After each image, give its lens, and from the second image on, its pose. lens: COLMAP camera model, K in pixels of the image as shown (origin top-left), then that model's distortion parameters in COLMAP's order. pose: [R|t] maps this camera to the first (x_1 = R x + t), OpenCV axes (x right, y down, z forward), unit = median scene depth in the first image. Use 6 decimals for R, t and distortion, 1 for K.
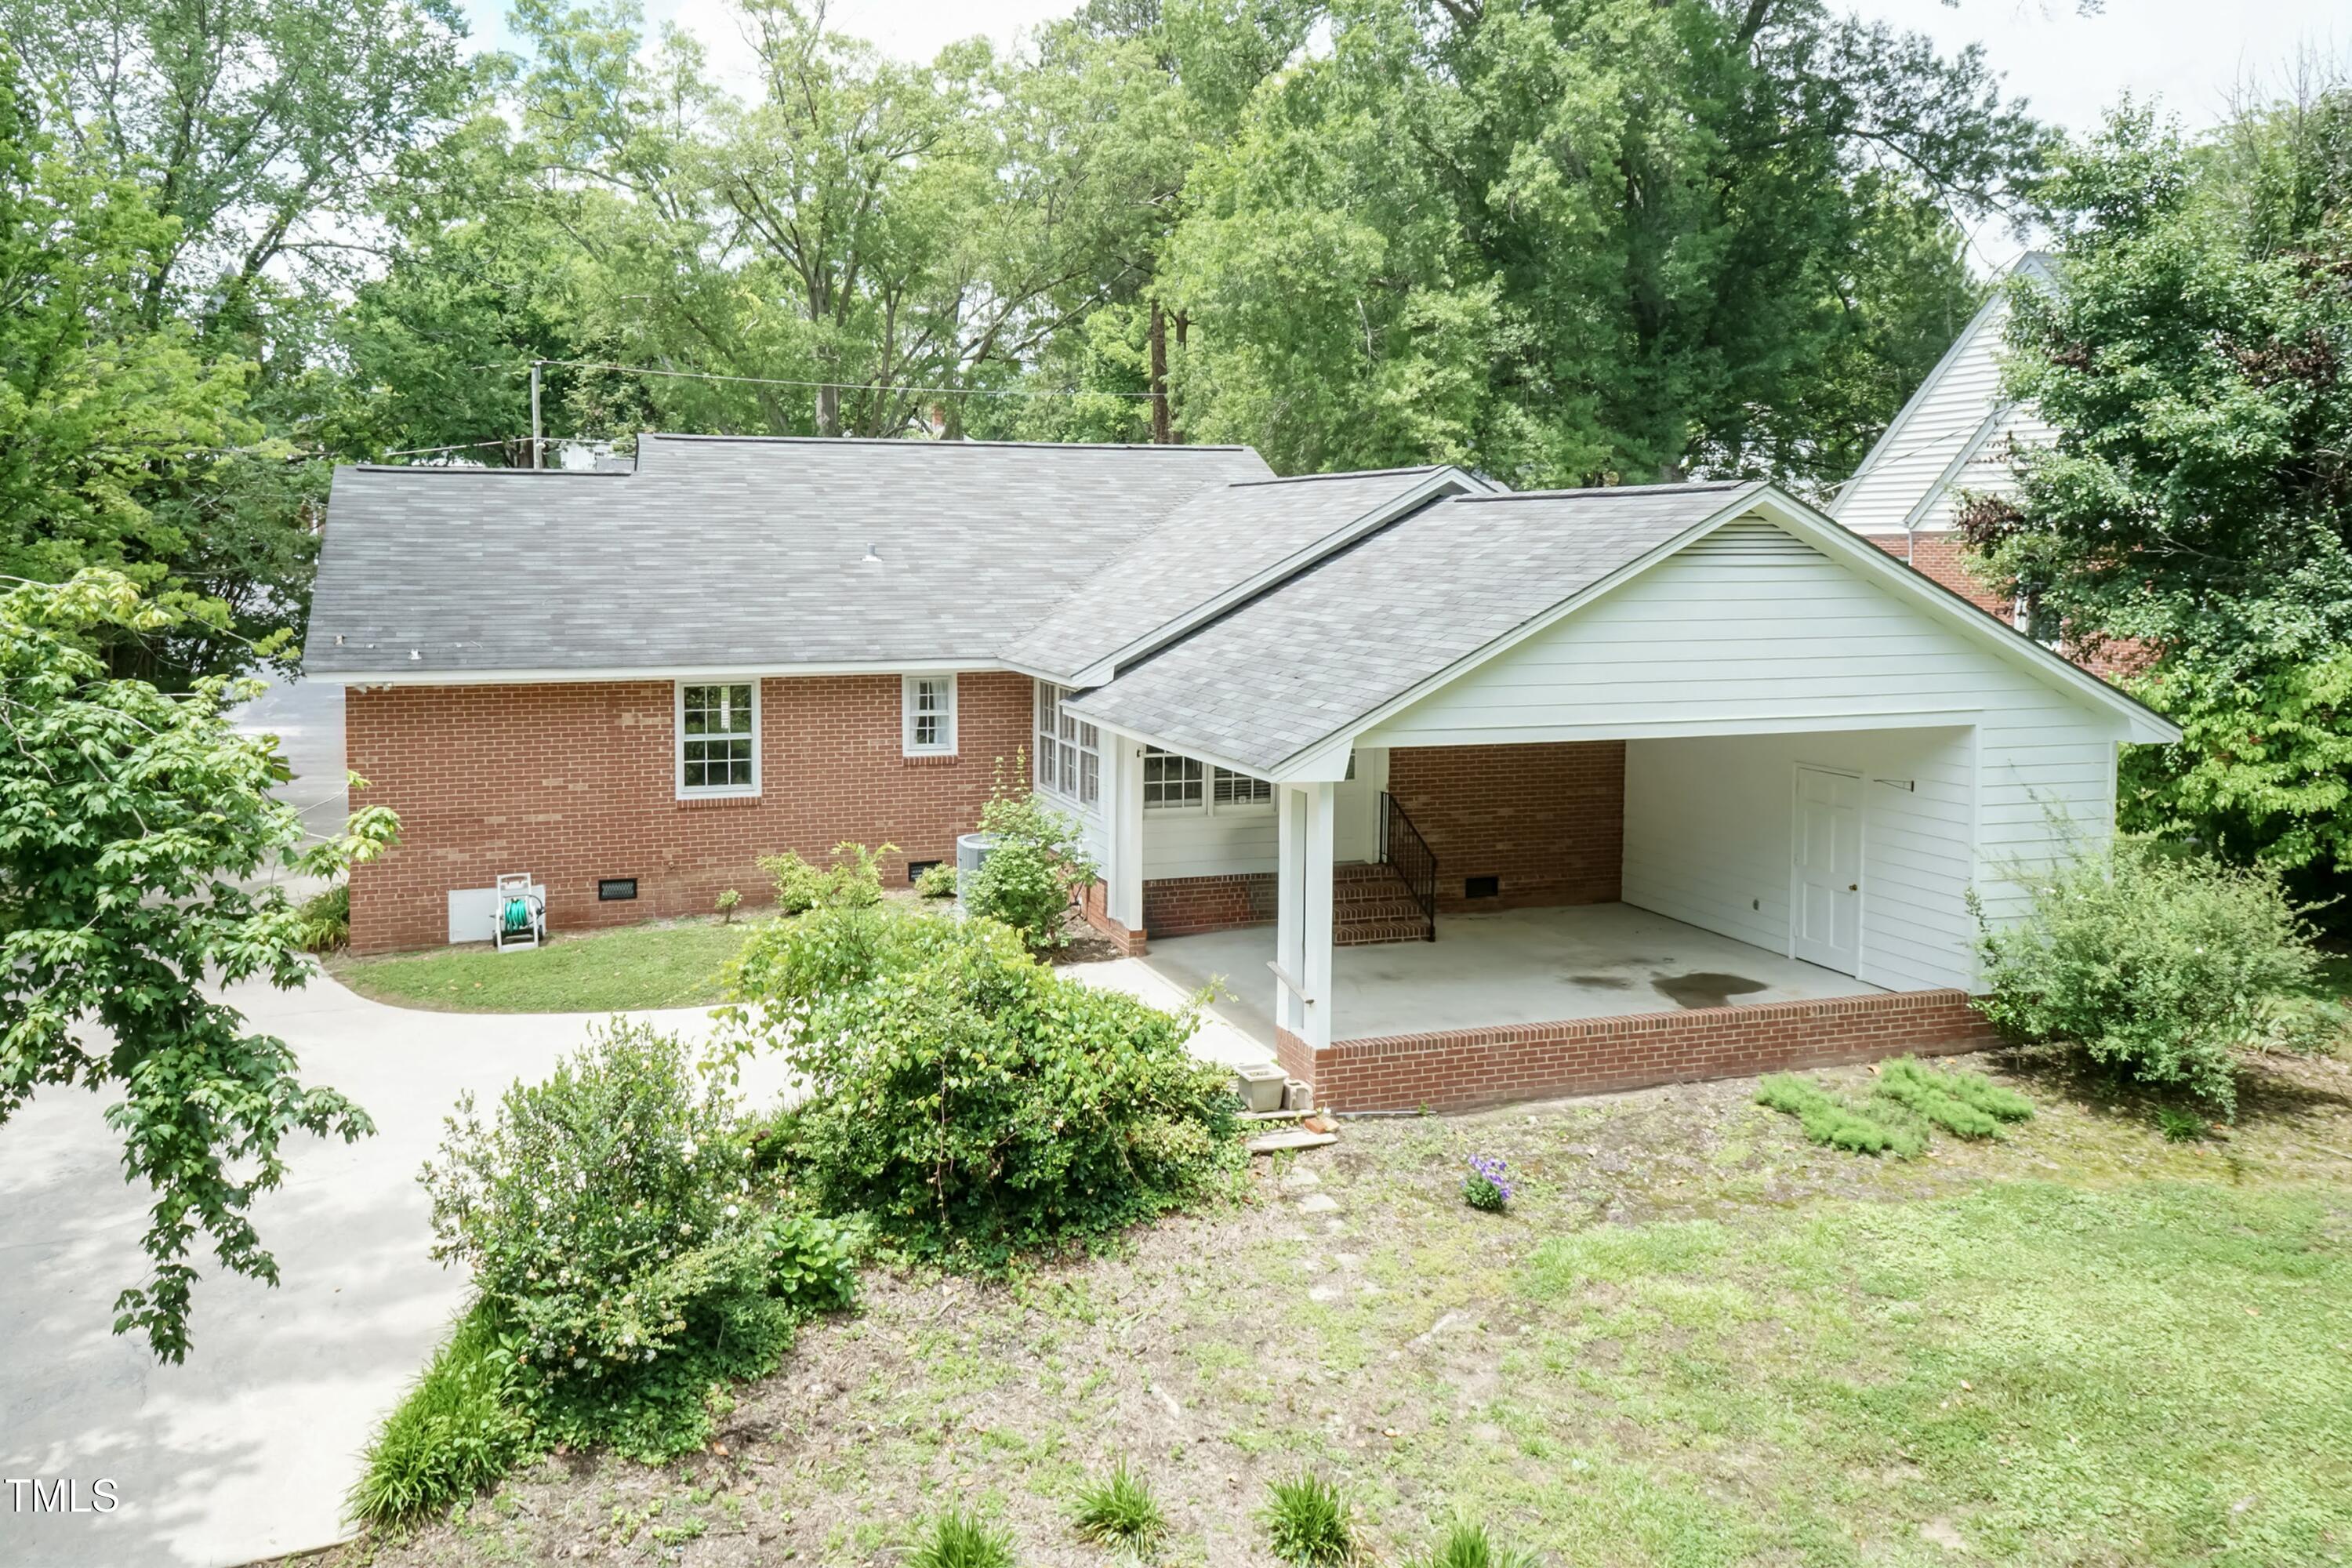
lens RADIAL K [[1787.7, 0, 1138.4], [0, 1787.7, 720.5], [0, 0, 1]] dist [0.055126, 0.010192]
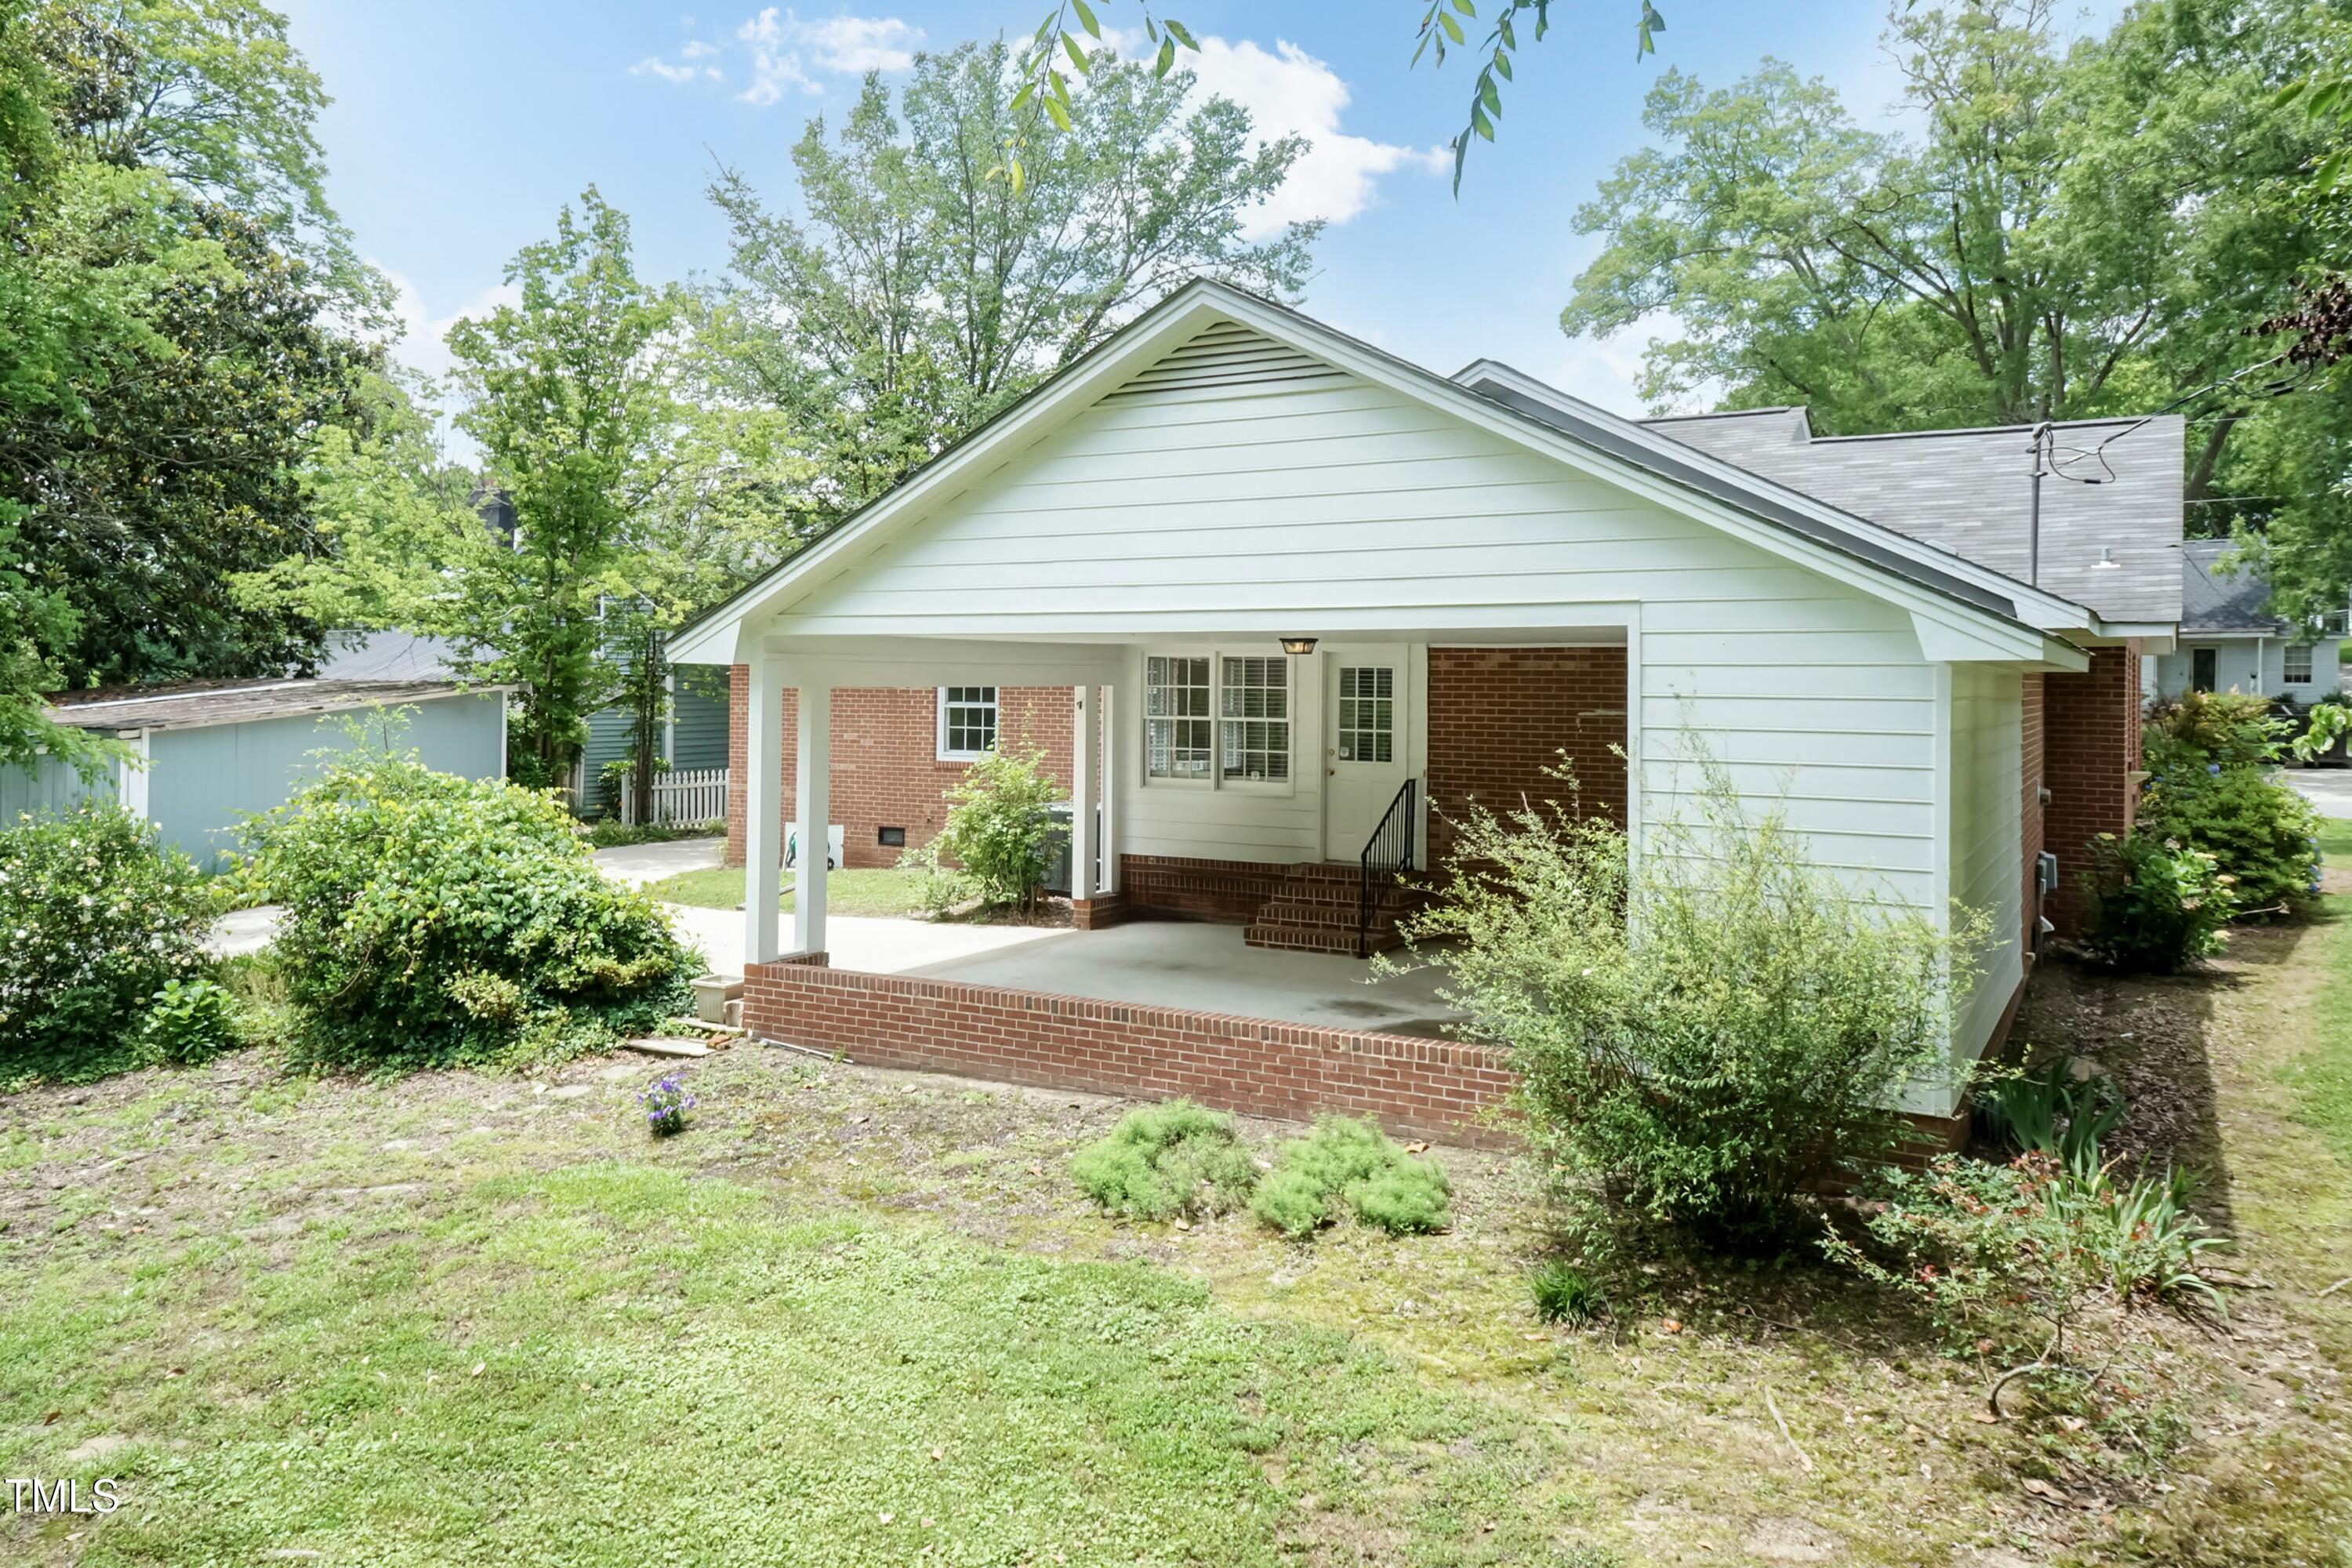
lens RADIAL K [[1787.7, 0, 1101.5], [0, 1787.7, 709.0], [0, 0, 1]] dist [0.055126, 0.010192]
pose [[0.644640, 0.015816, -0.764322, 0.710845], [-0.084668, 0.995112, -0.050818, 0.066704], [0.759783, 0.097474, 0.642829, 0.416054]]
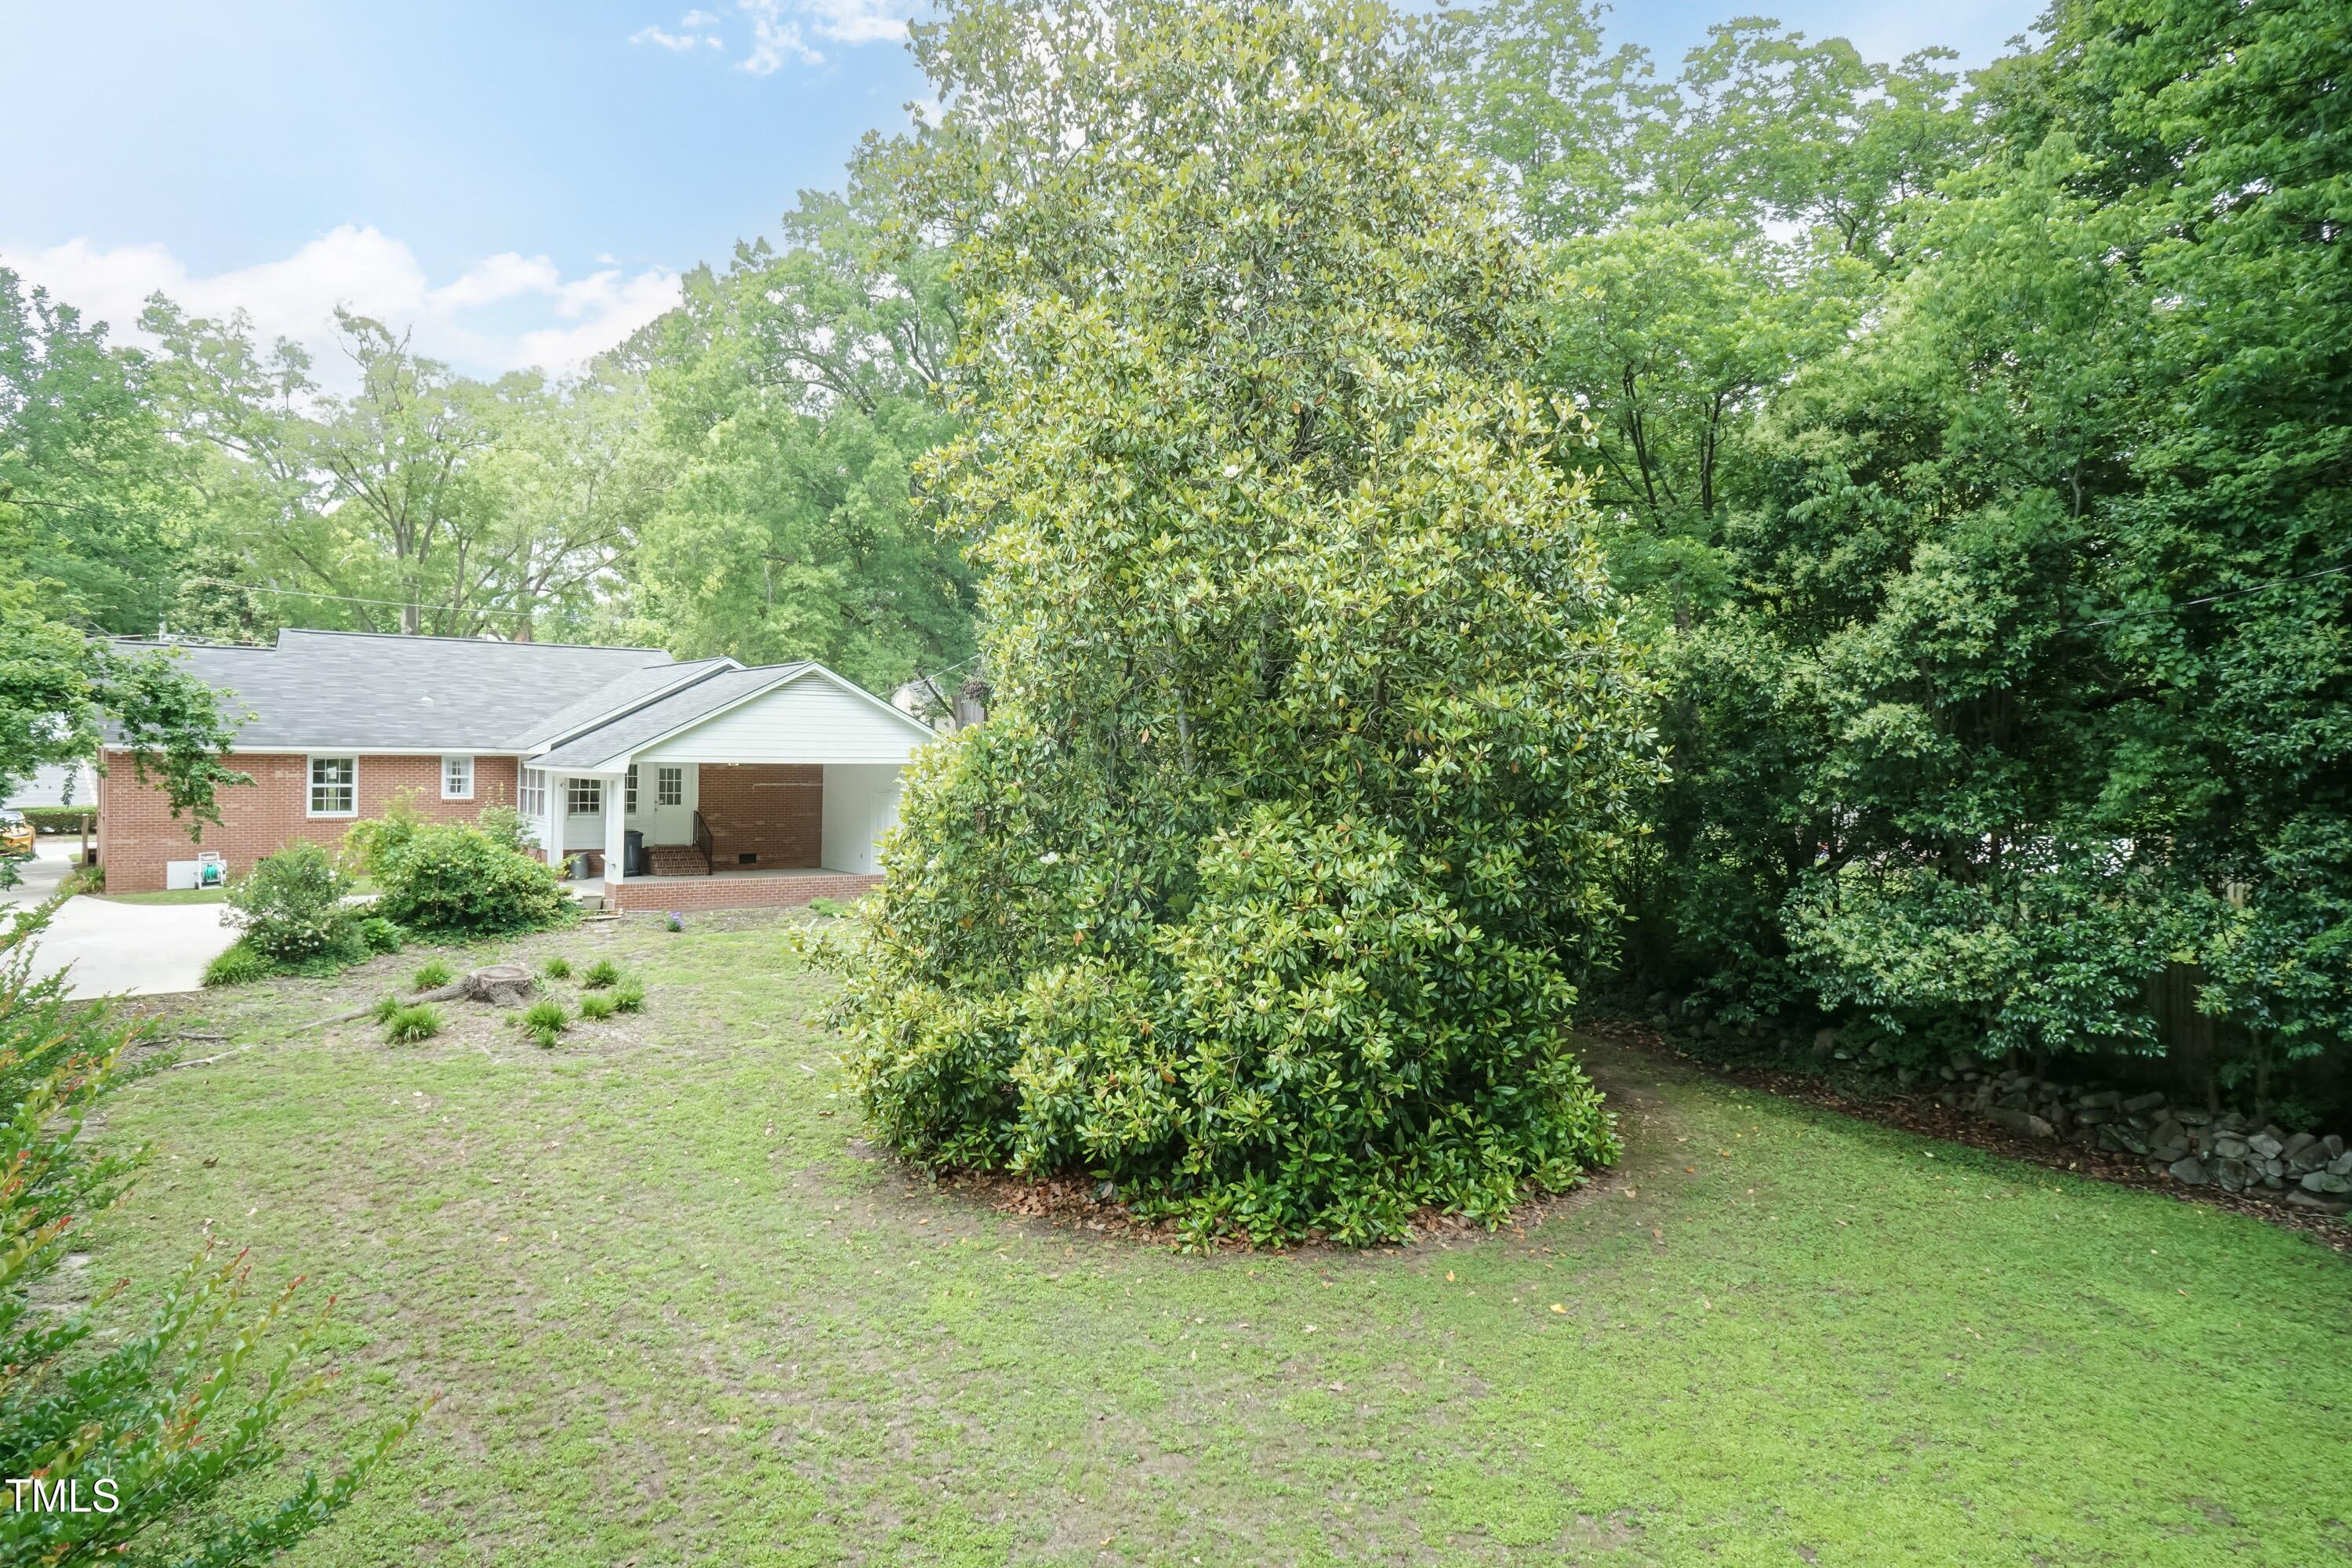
lens RADIAL K [[1564.3, 0, 1213.6], [0, 1564.3, 781.4], [0, 0, 1]] dist [0.044519, 0.027652]
pose [[0.956613, 0.004659, 0.291326, 0.195888], [0.019718, 0.996544, -0.080686, 0.181481], [-0.290695, 0.082930, 0.953215, -1.018604]]
